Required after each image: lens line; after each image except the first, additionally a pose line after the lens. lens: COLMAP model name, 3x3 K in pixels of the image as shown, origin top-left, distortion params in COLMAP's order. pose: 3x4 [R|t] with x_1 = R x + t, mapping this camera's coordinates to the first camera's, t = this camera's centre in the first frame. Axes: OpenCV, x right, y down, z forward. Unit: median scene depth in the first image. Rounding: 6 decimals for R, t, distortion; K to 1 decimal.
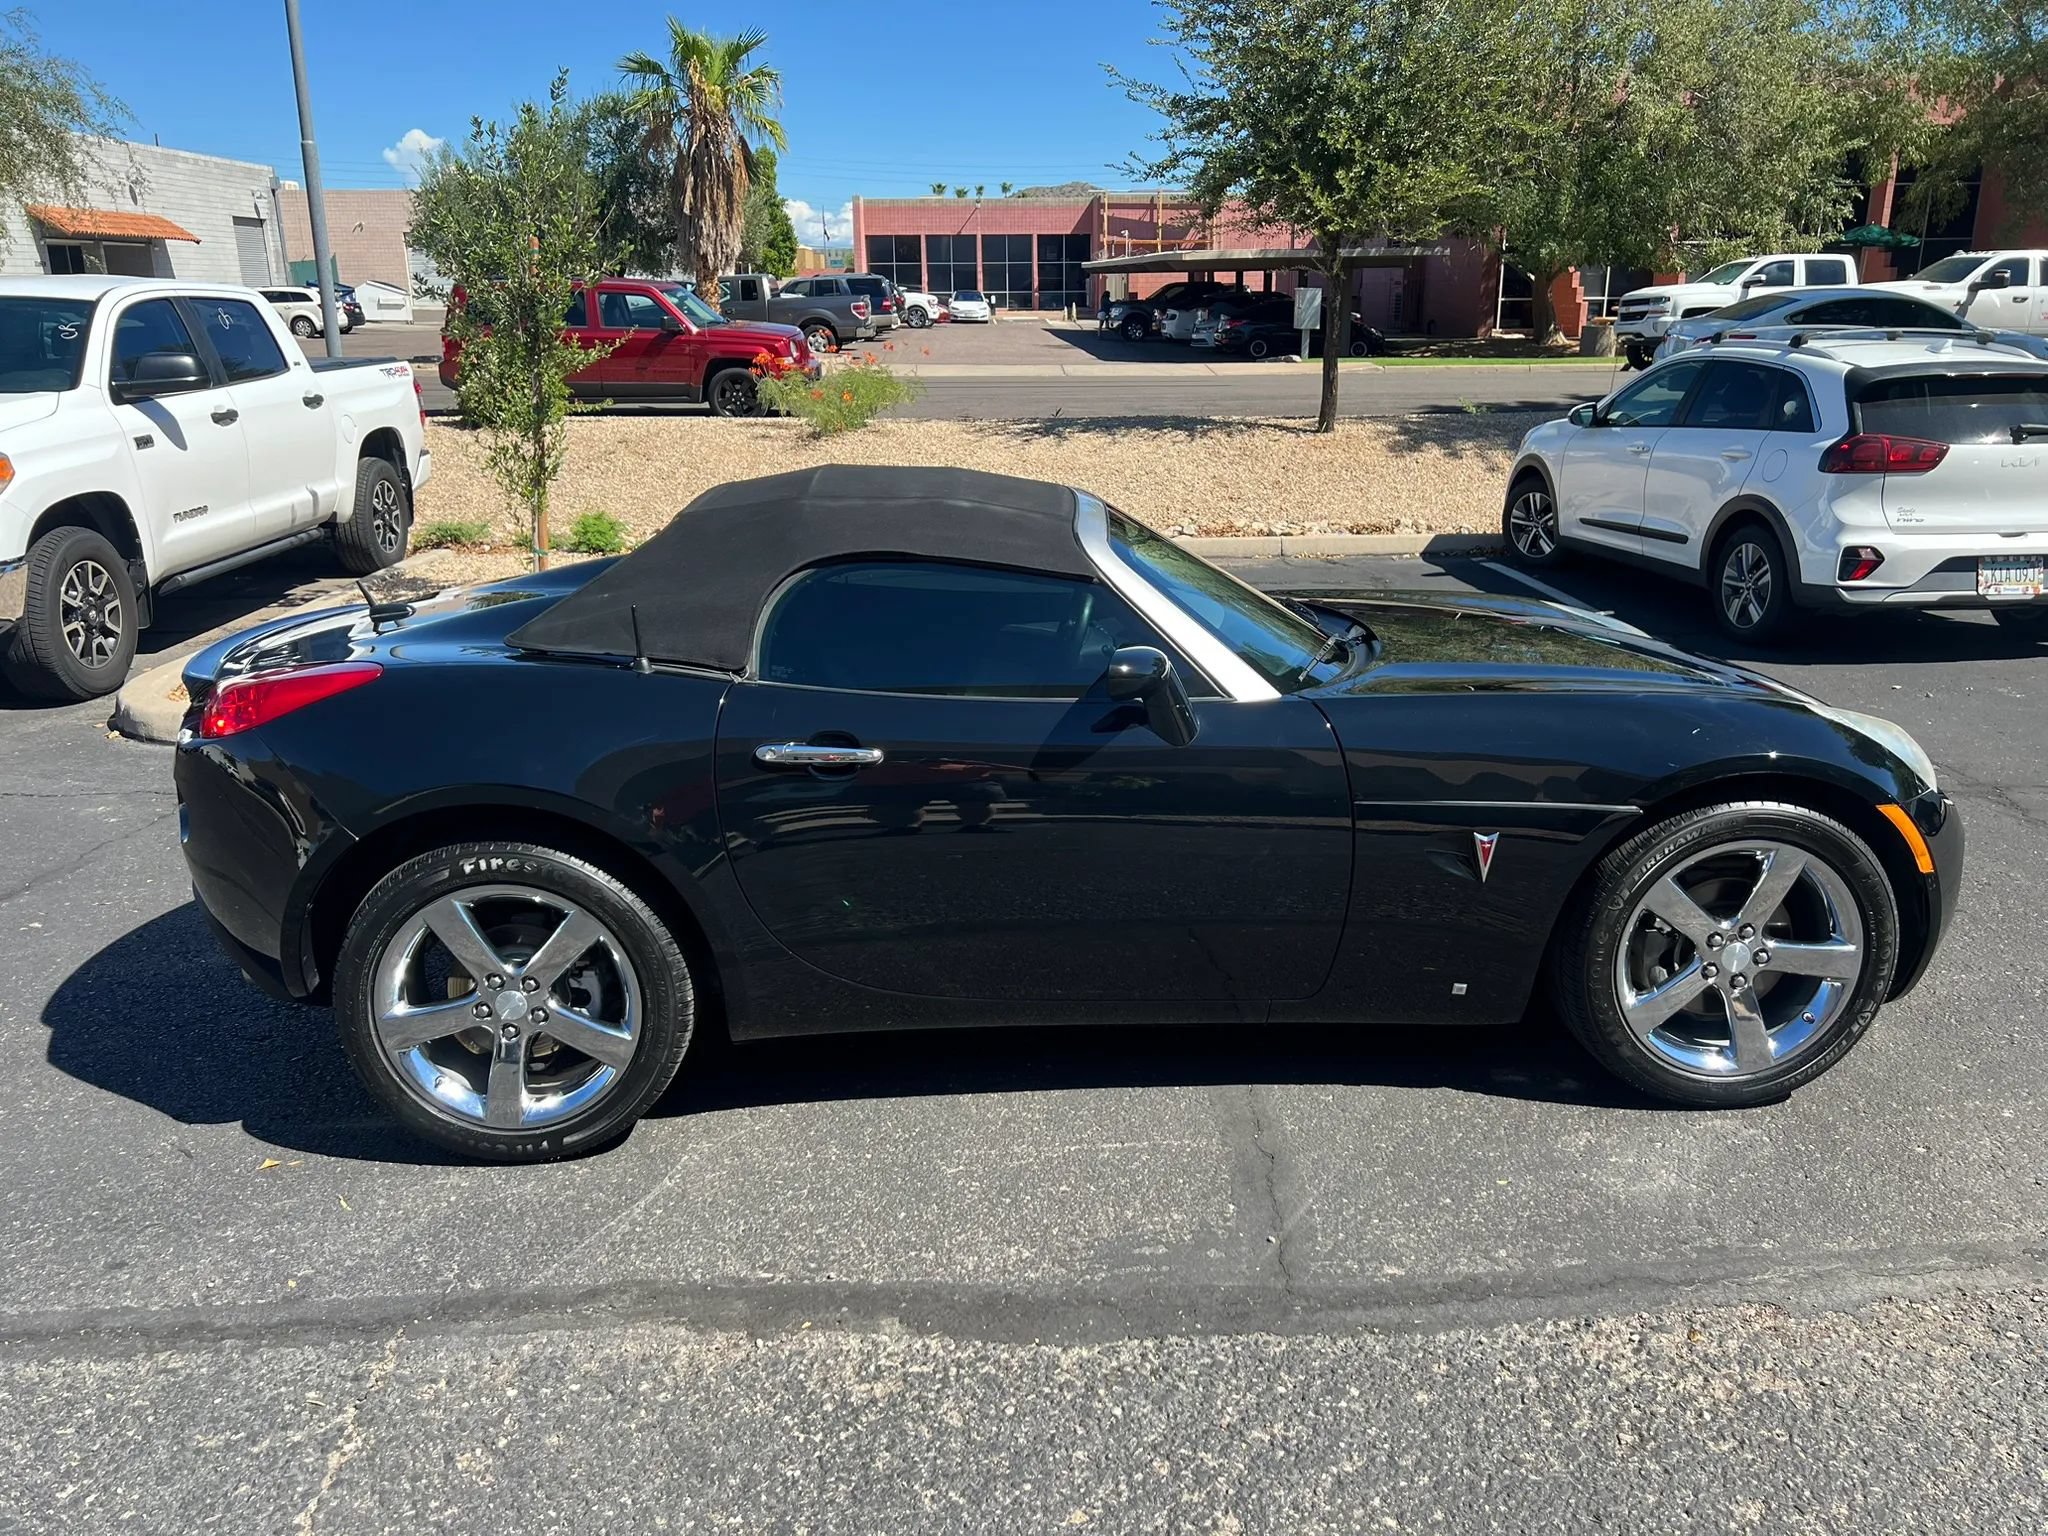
lens RADIAL K [[1536.9, 0, 1059.3], [0, 1536.9, 785.3], [0, 0, 1]] dist [0.044591, -0.045737]
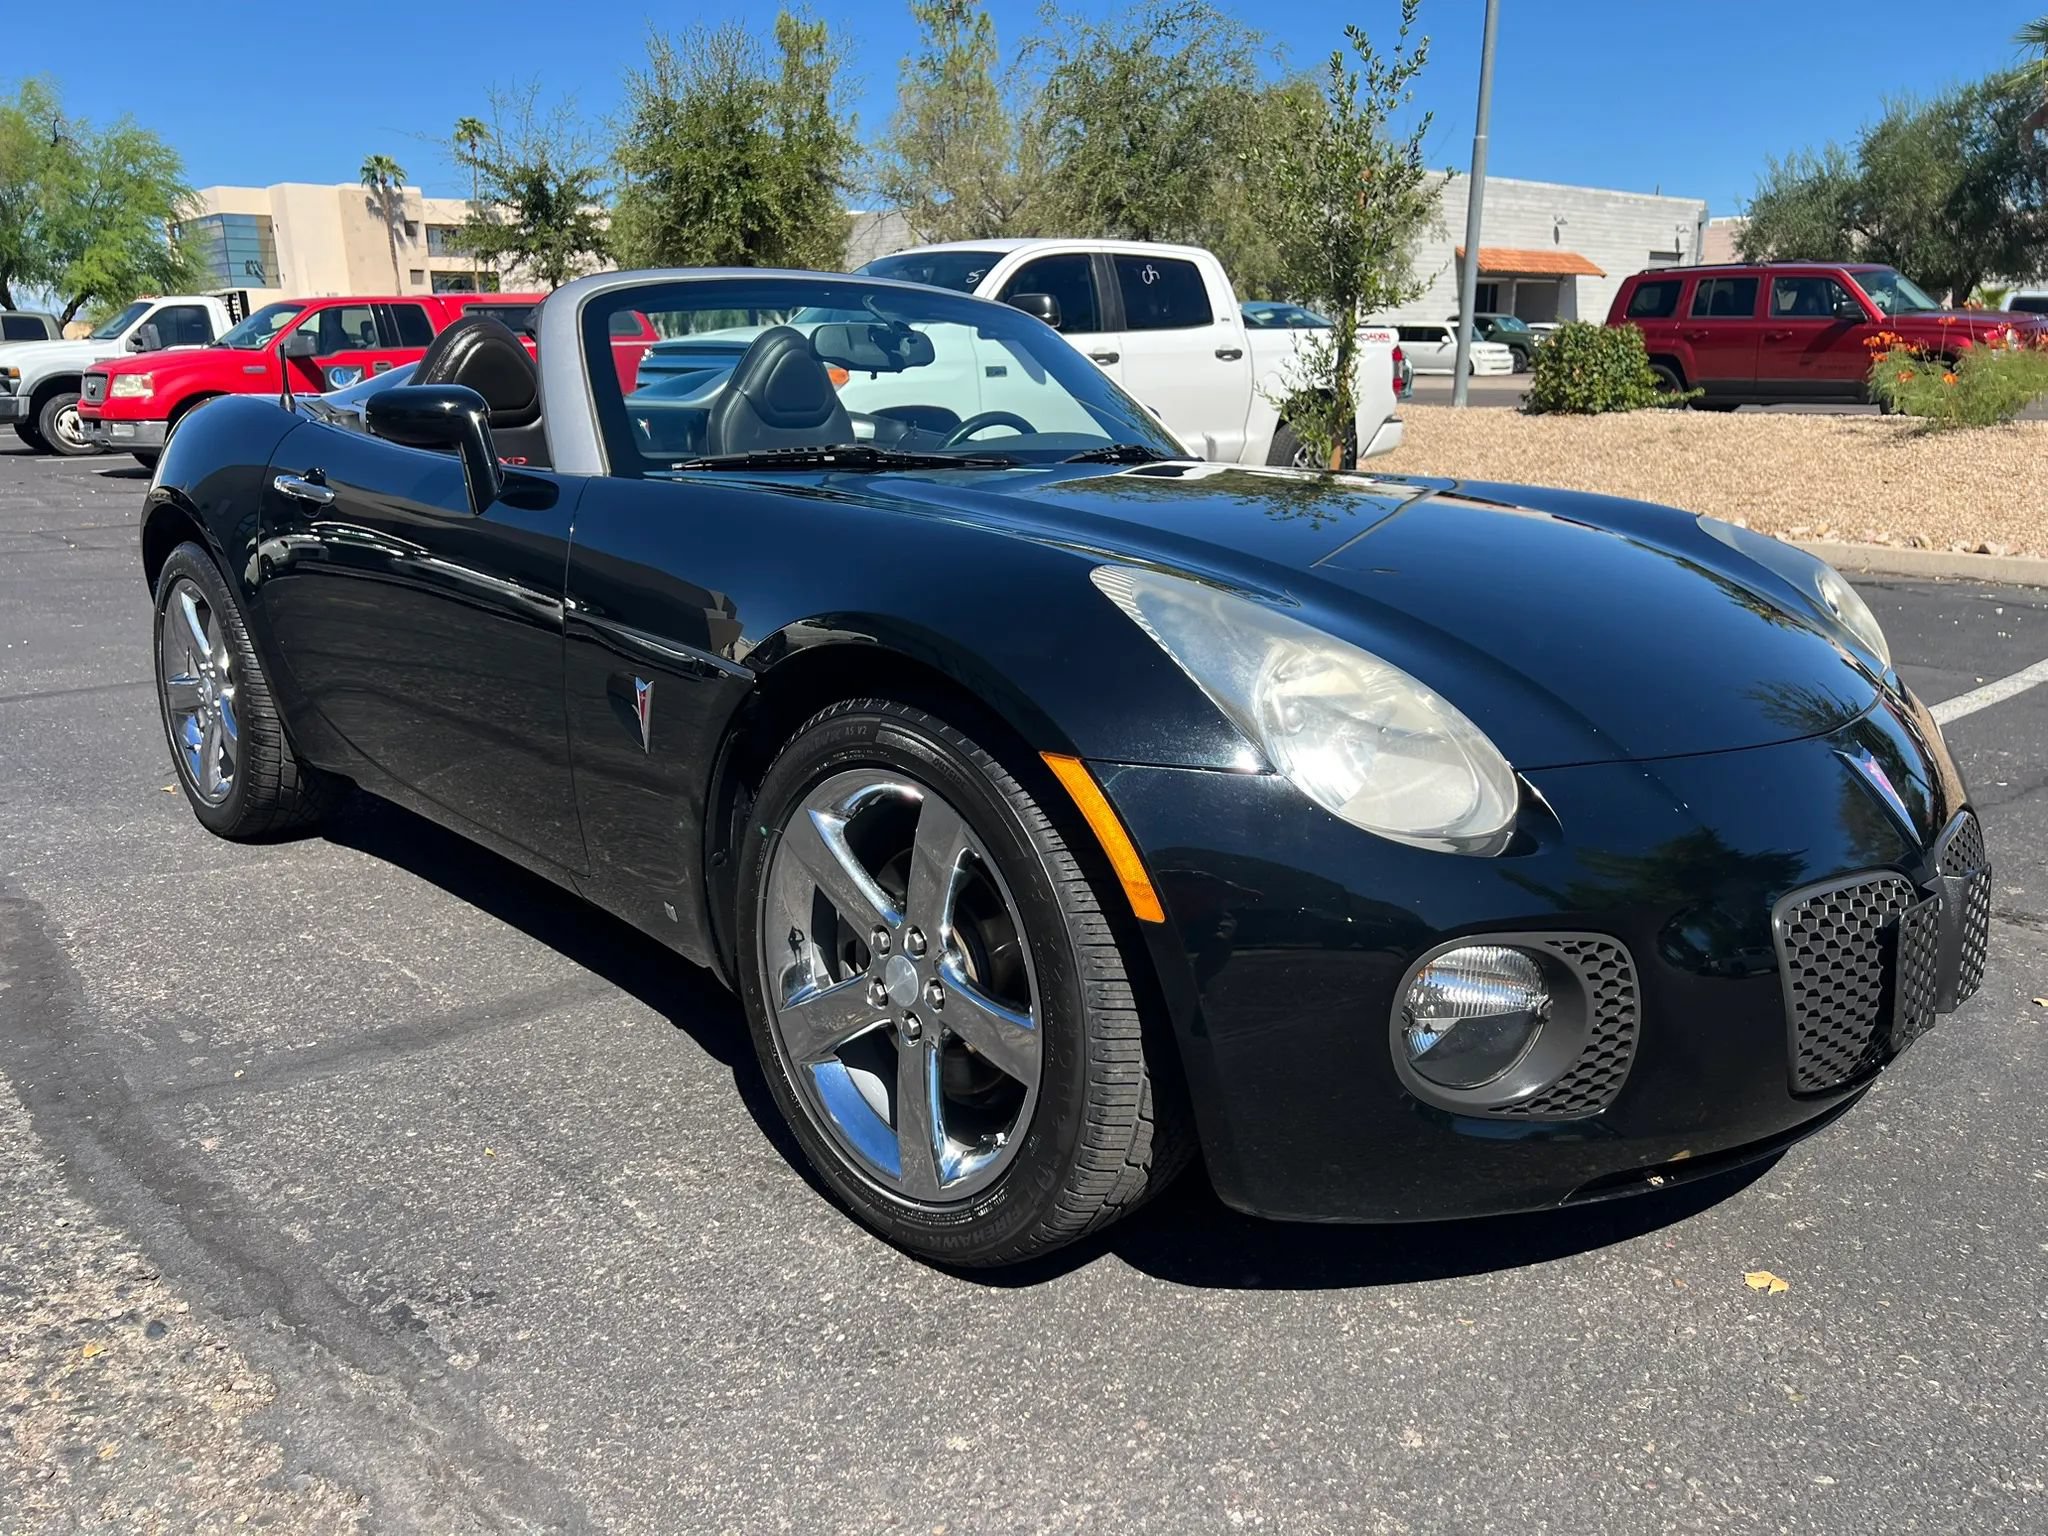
lens RADIAL K [[1568.1, 0, 1014.7], [0, 1568.1, 795.9], [0, 0, 1]] dist [0.031234, -0.038395]
pose [[0.630473, 0.206315, -0.748290, 0.387139], [-0.226755, 0.970931, 0.076648, -0.003731], [0.742351, 0.121354, 0.658929, 0.283499]]
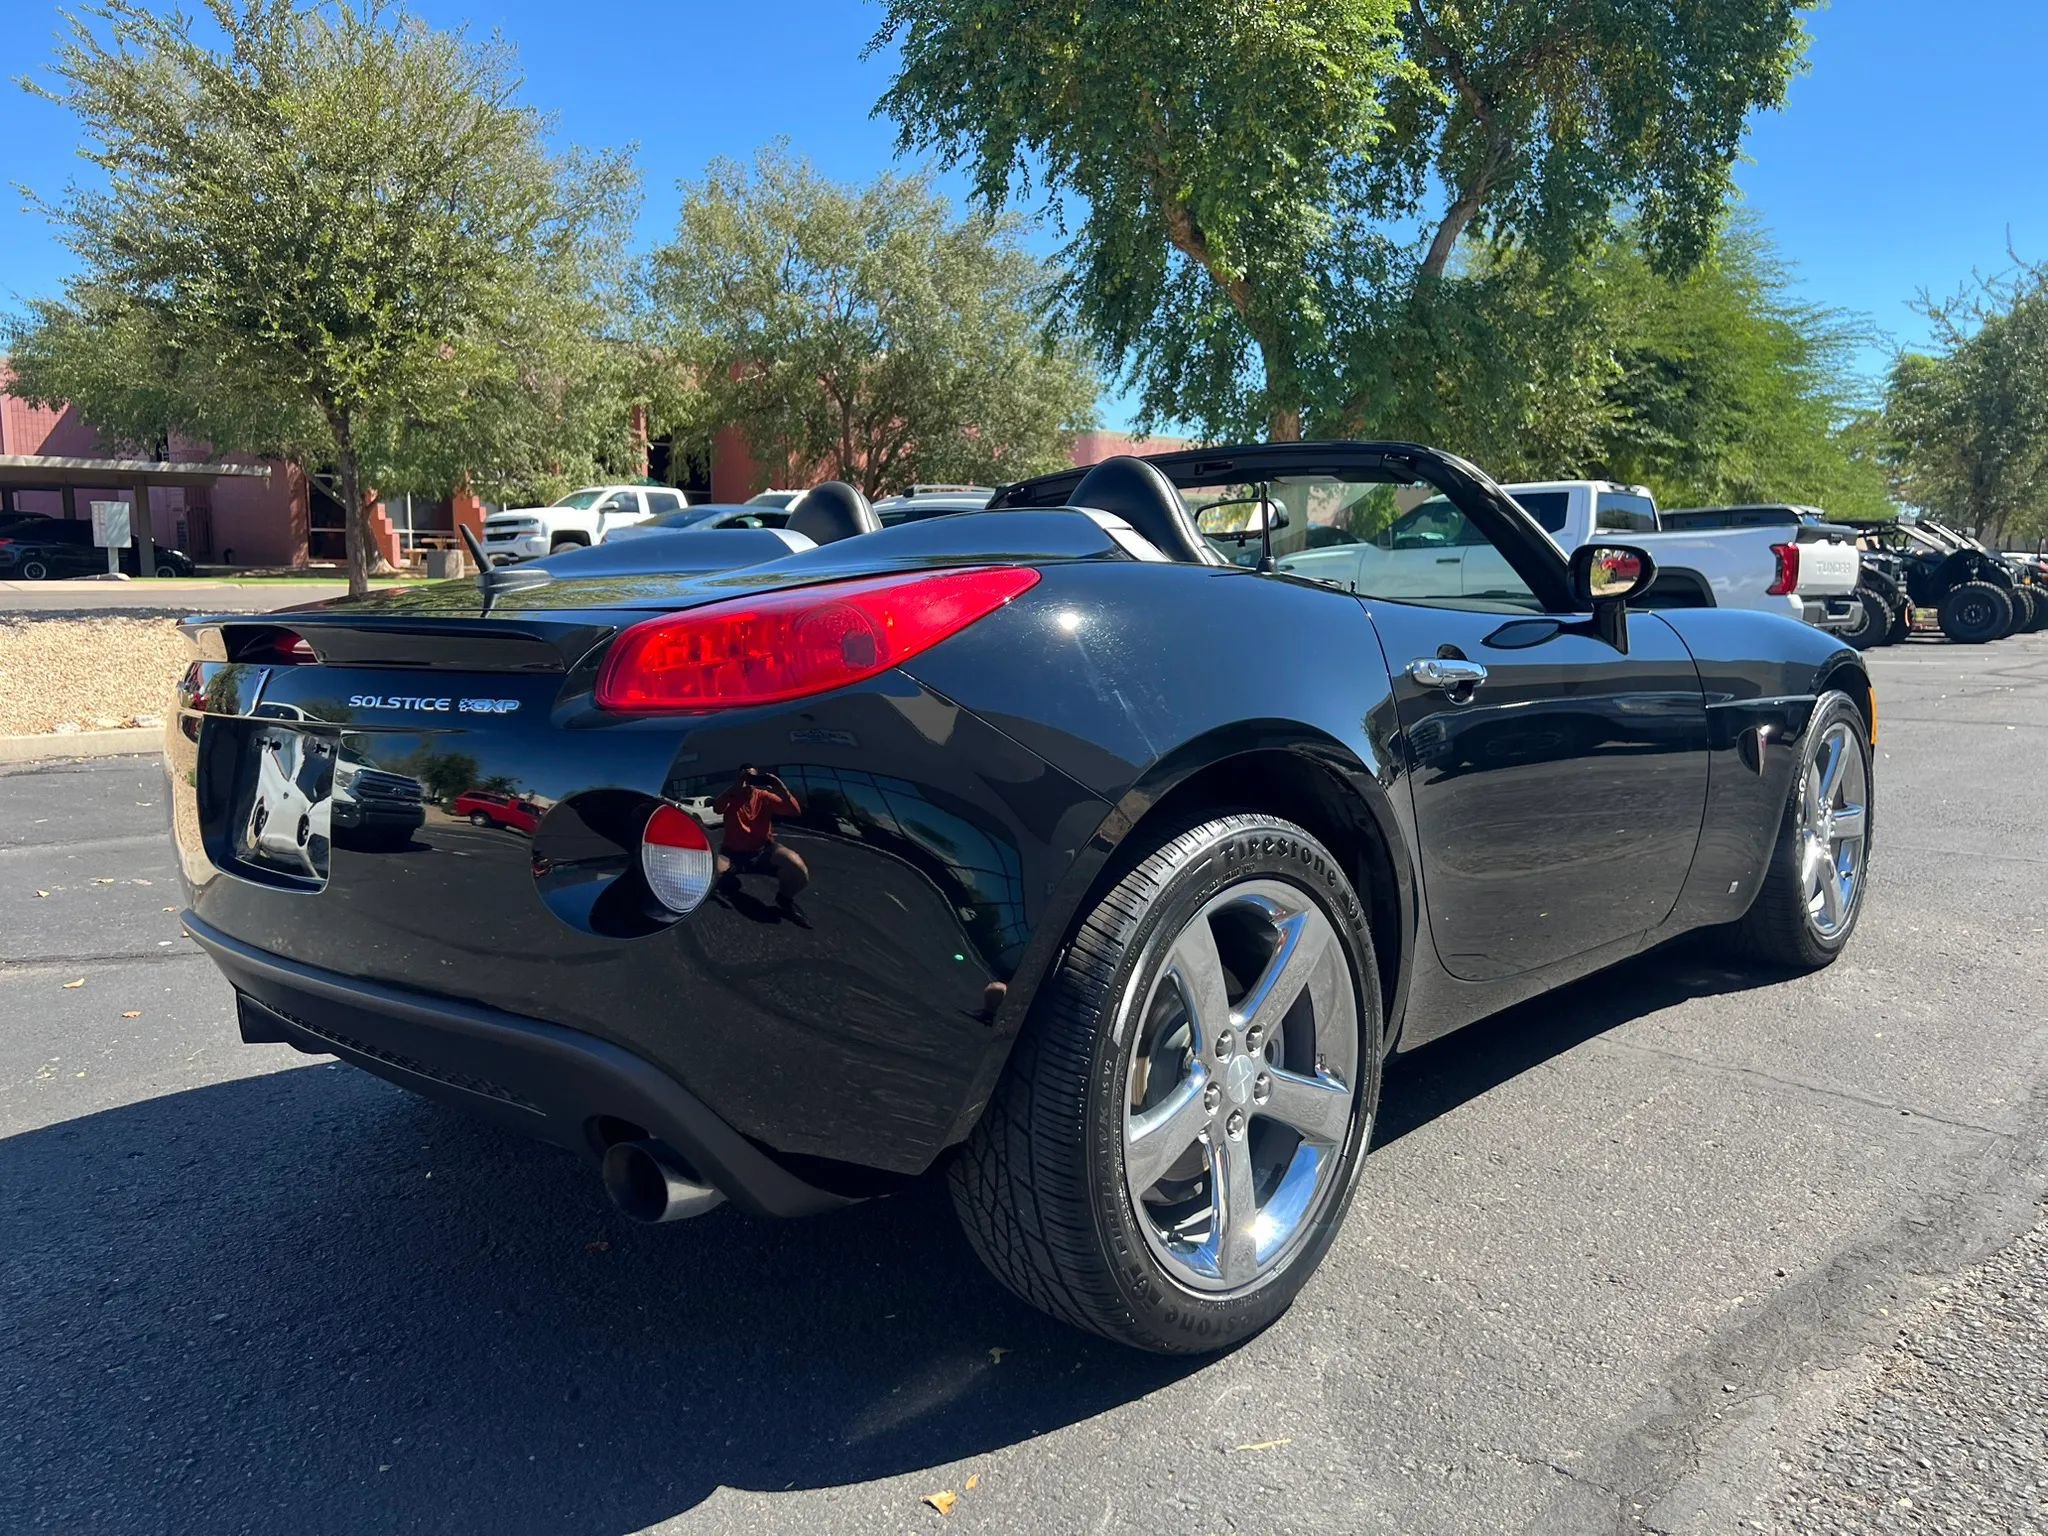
lens RADIAL K [[1544.3, 0, 1031.0], [0, 1544.3, 775.2], [0, 0, 1]] dist [0.044843, -0.047694]
pose [[0.737877, -0.084087, 0.669677, -0.338821], [0.189787, 0.978024, -0.086310, 0.025584], [-0.647702, 0.190782, 0.737620, 0.235018]]
